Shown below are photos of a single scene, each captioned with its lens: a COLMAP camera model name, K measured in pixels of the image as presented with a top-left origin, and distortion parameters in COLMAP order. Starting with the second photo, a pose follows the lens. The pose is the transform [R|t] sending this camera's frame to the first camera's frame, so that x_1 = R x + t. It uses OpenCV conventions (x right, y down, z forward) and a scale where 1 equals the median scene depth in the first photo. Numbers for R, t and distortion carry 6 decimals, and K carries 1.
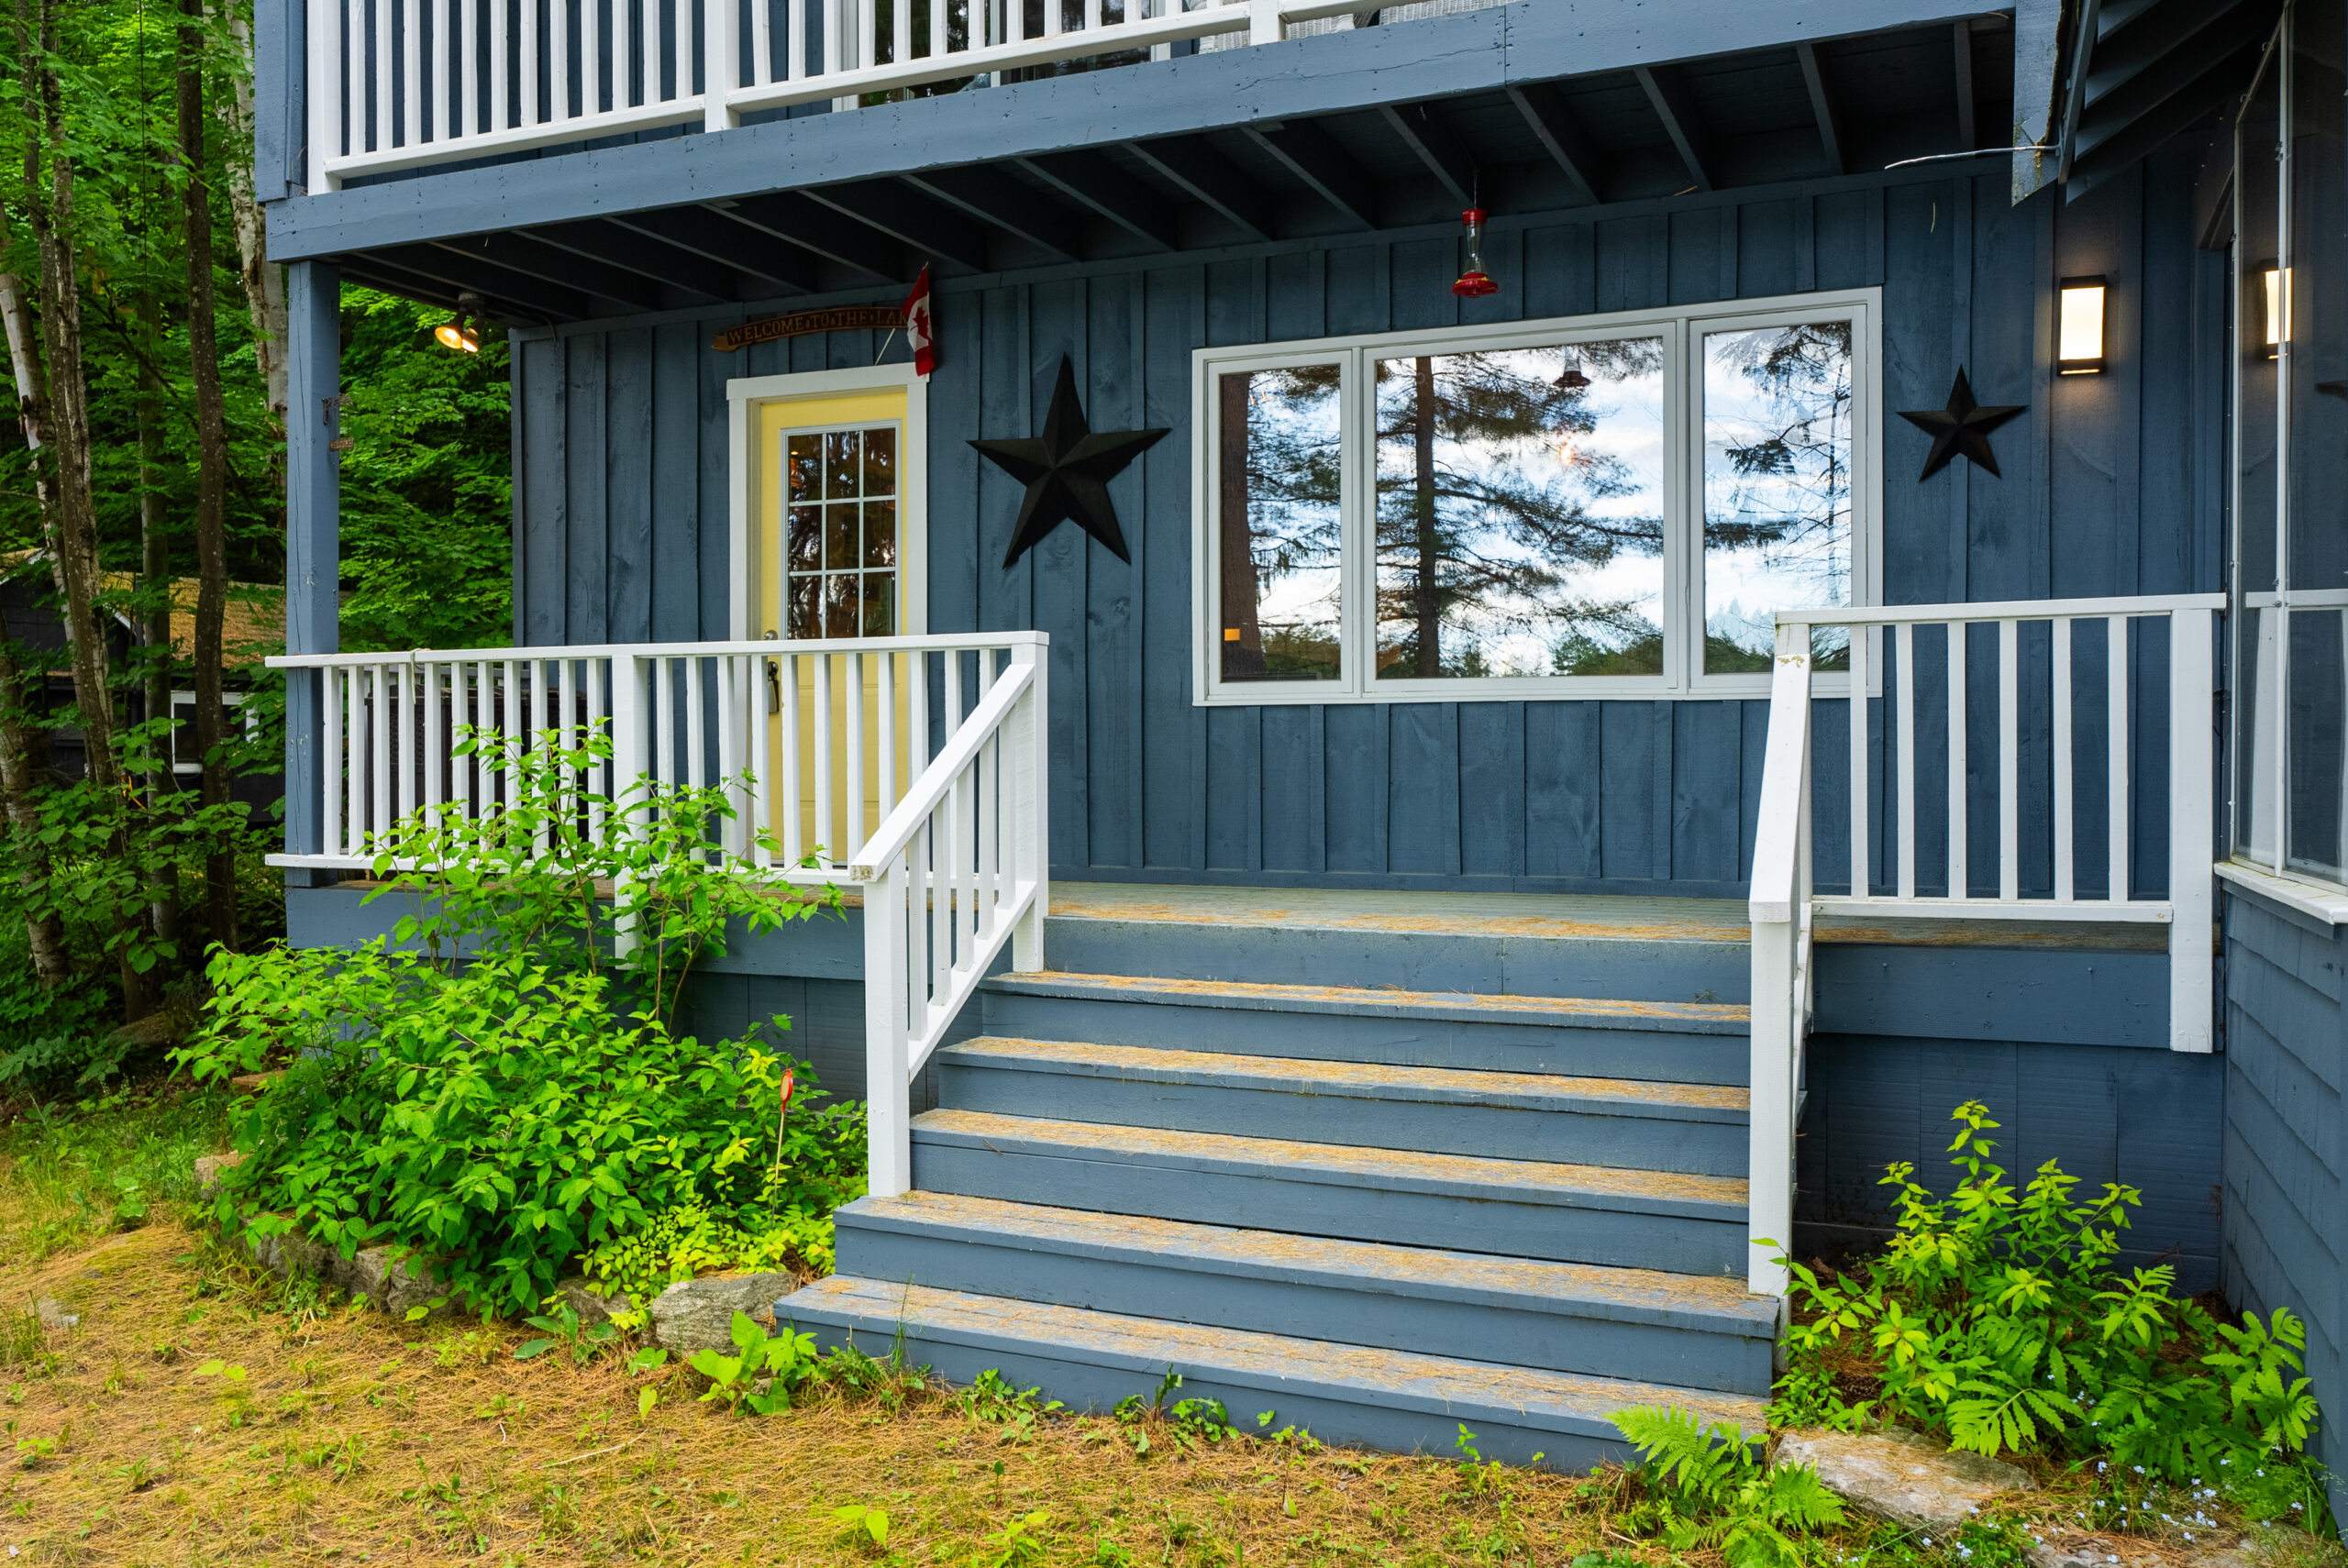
lens RADIAL K [[1889.4, 0, 1168.1], [0, 1889.4, 734.7], [0, 0, 1]] dist [-0.015641, 0.048379]
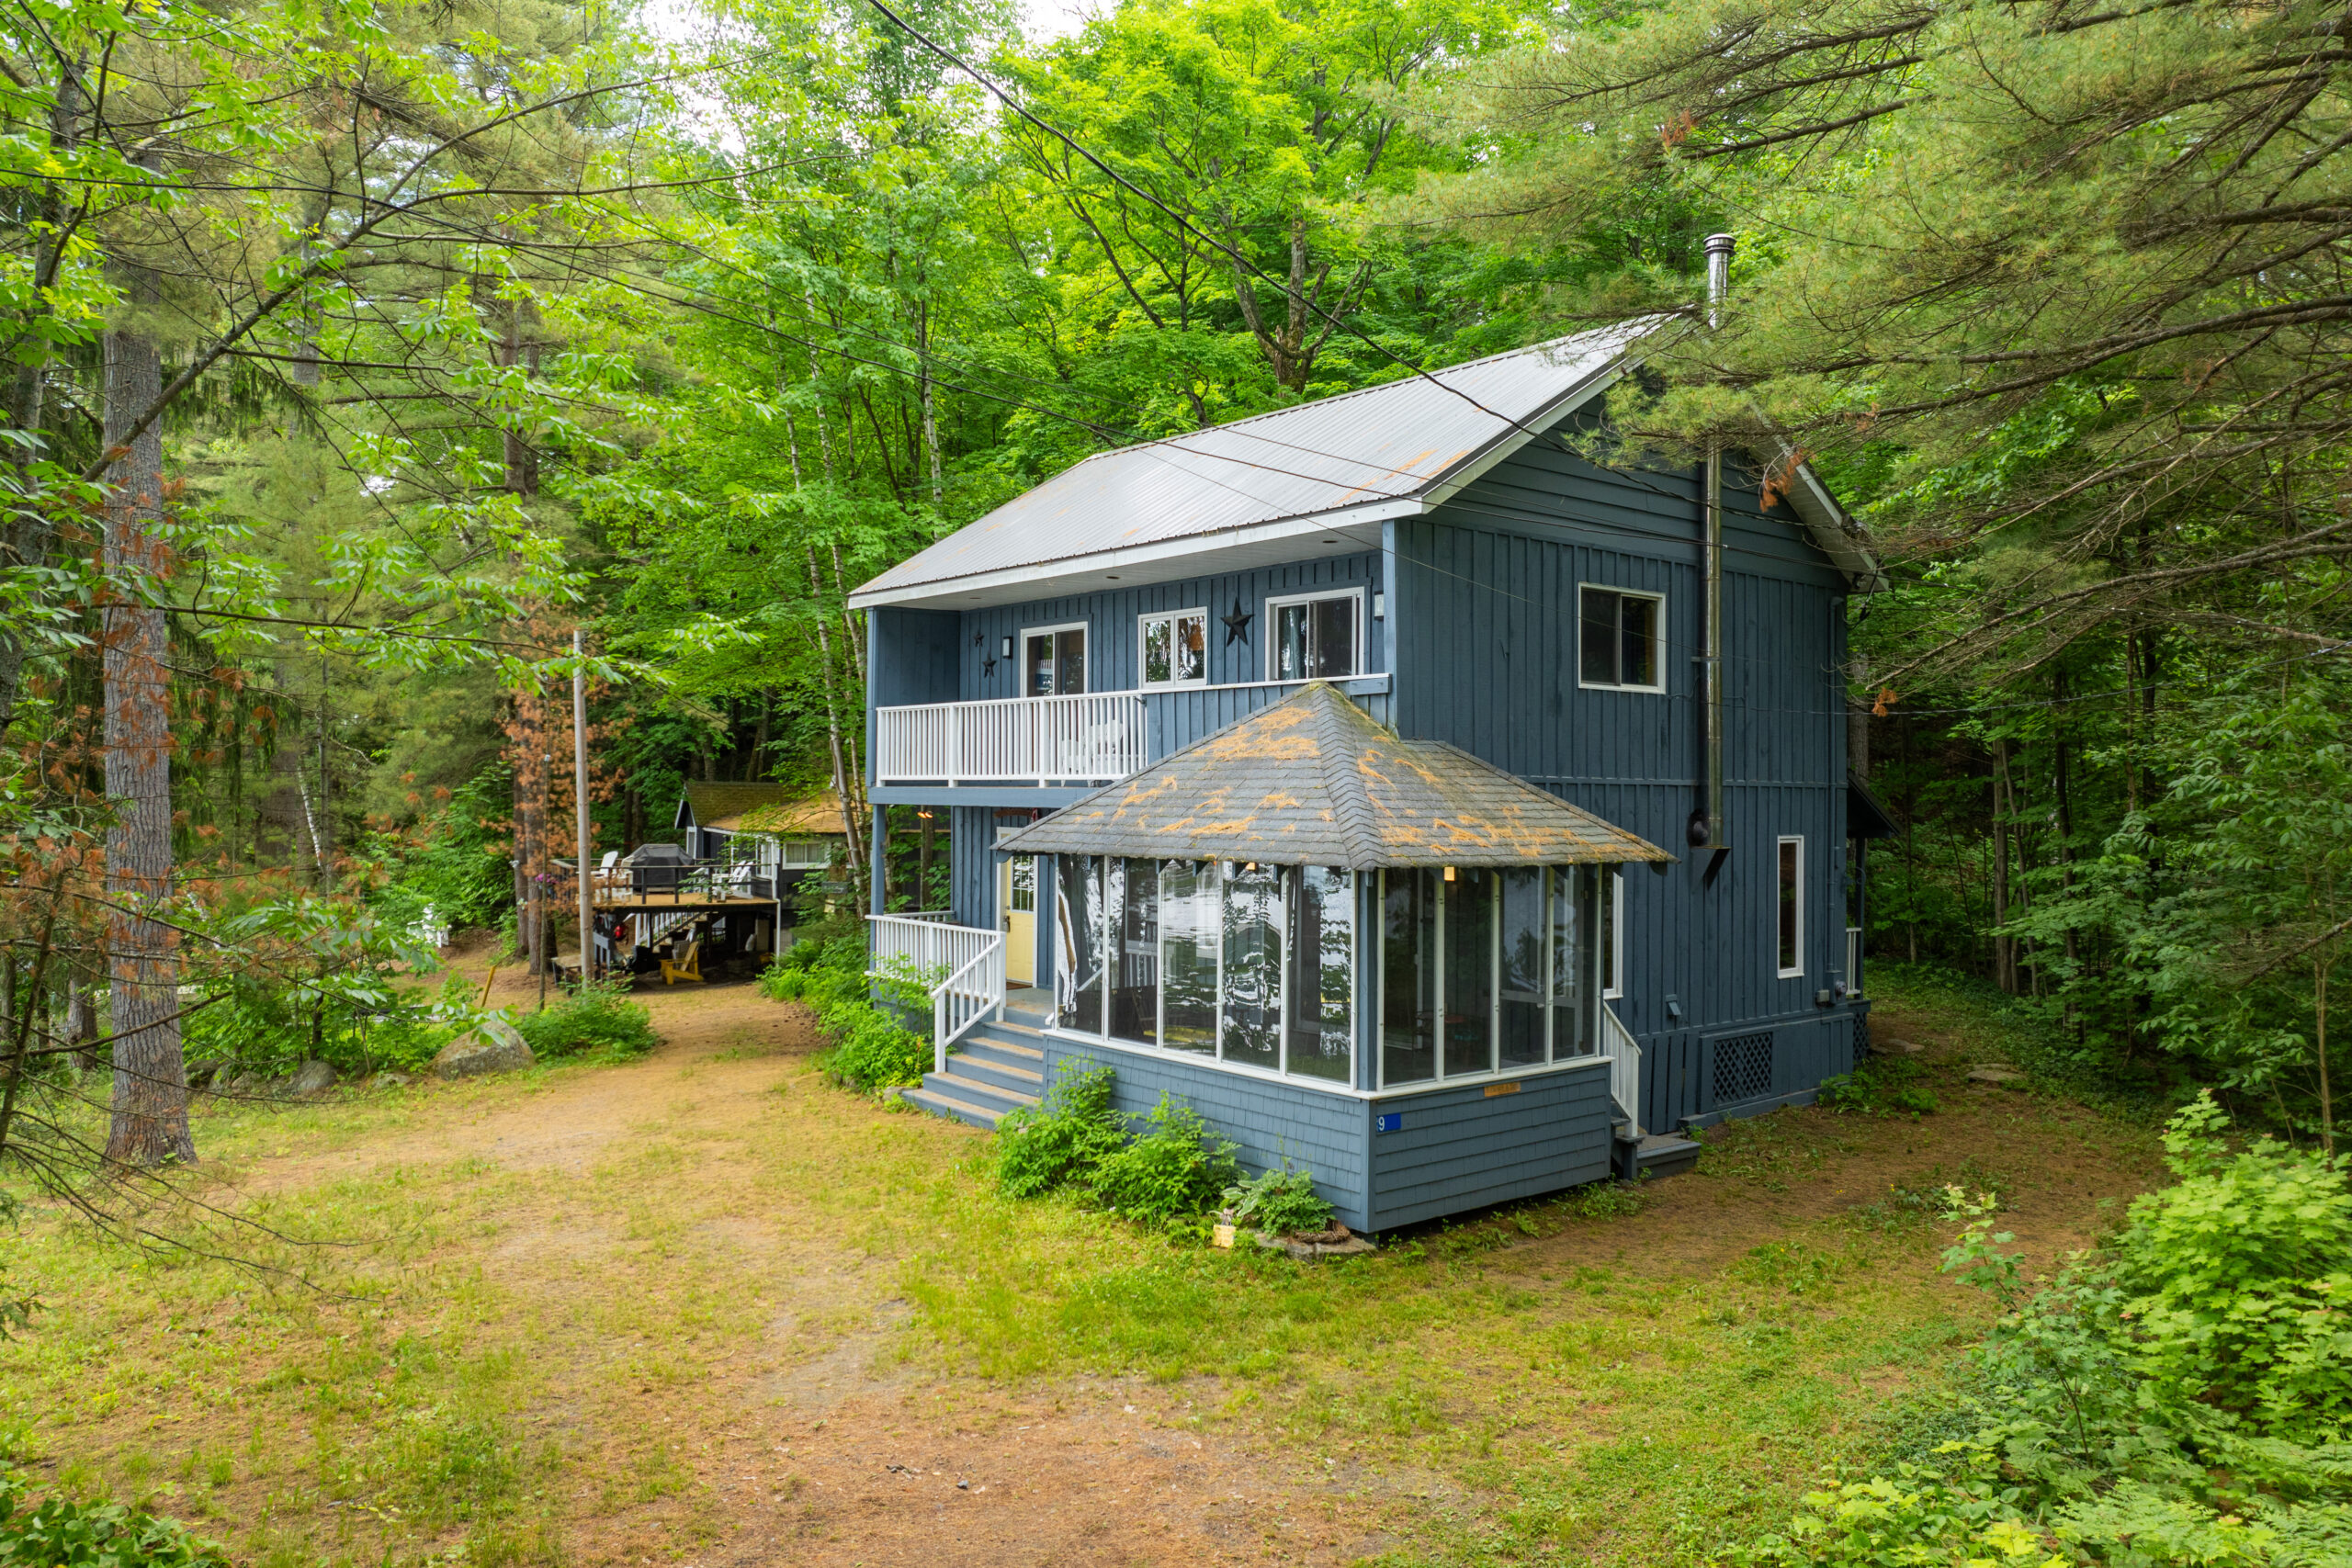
lens RADIAL K [[1657.8, 0, 1140.8], [0, 1657.8, 784.8], [0, 0, 1]] dist [0.004920, 0.001004]
pose [[0.890273, 0.002849, -0.455419, 1.940030], [-0.002095, 0.999995, 0.002161, -0.418469], [0.455423, -0.000969, 0.890275, -2.126227]]
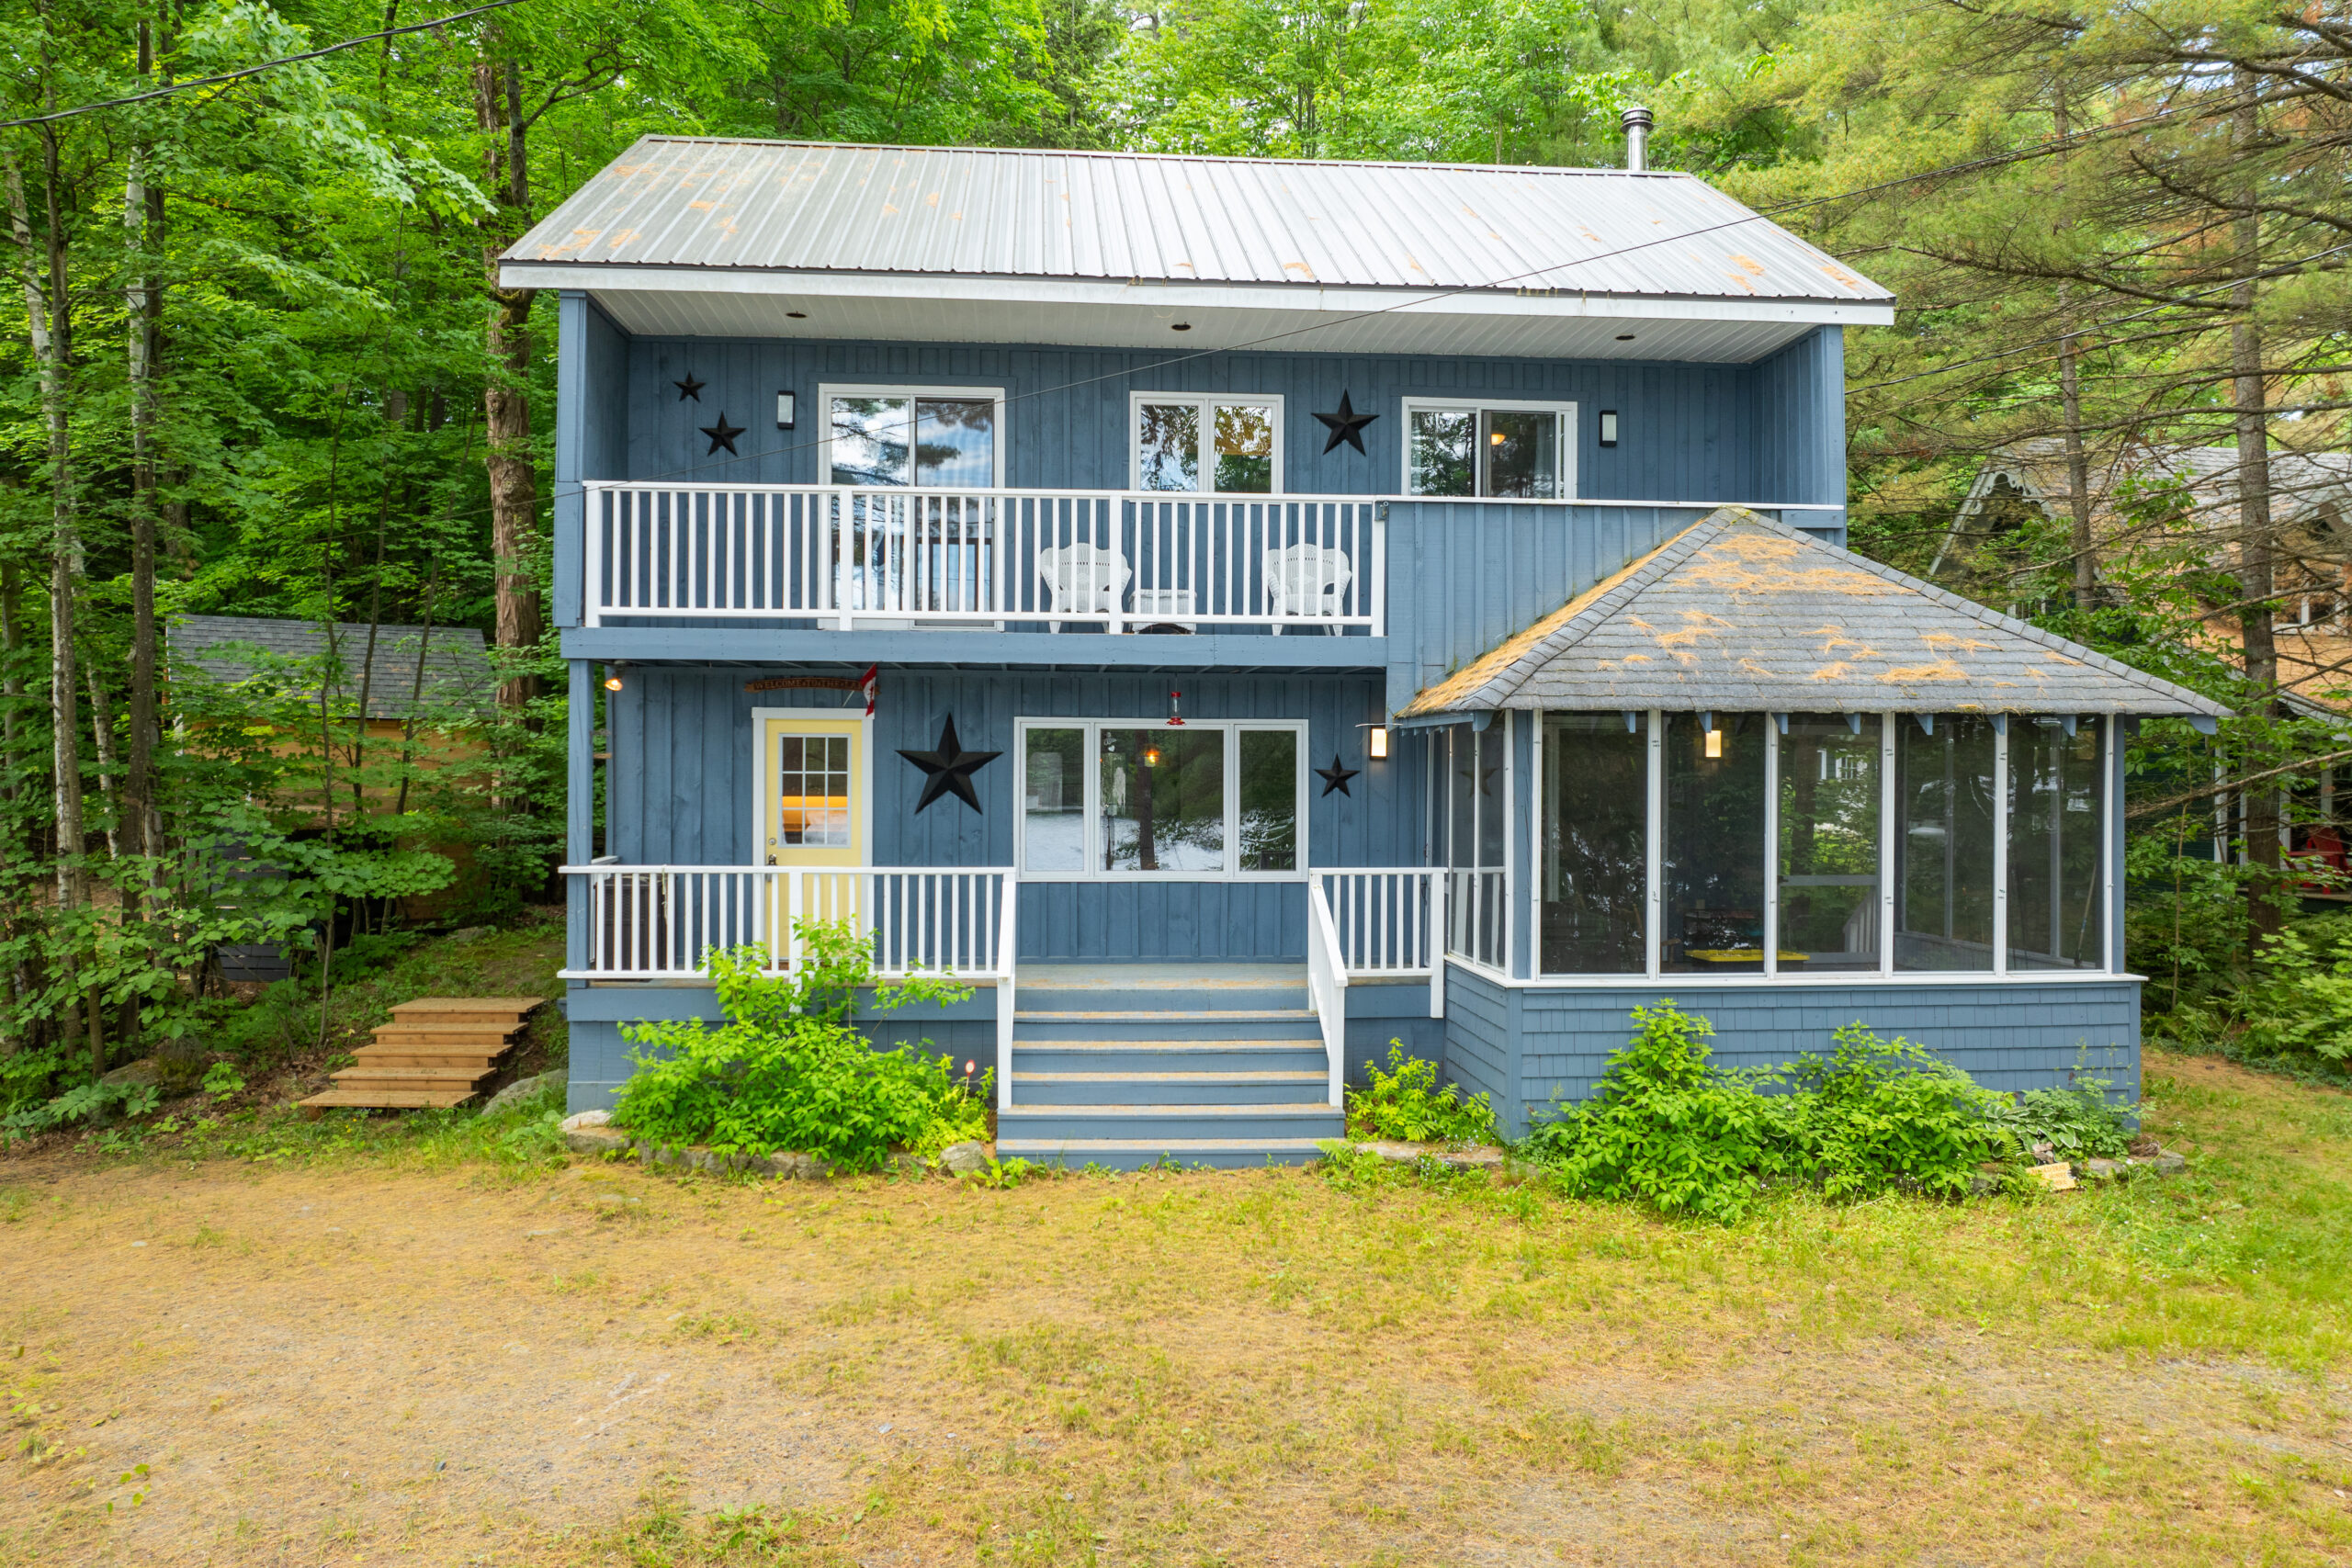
lens RADIAL K [[1657.8, 0, 1140.8], [0, 1657.8, 784.8], [0, 0, 1]] dist [0.004920, 0.001004]
pose [[0.881590, -0.004755, 0.471993, -1.059641], [-0.015055, 0.999157, 0.038187, -0.280498], [-0.471777, -0.040771, 0.880775, -1.043242]]
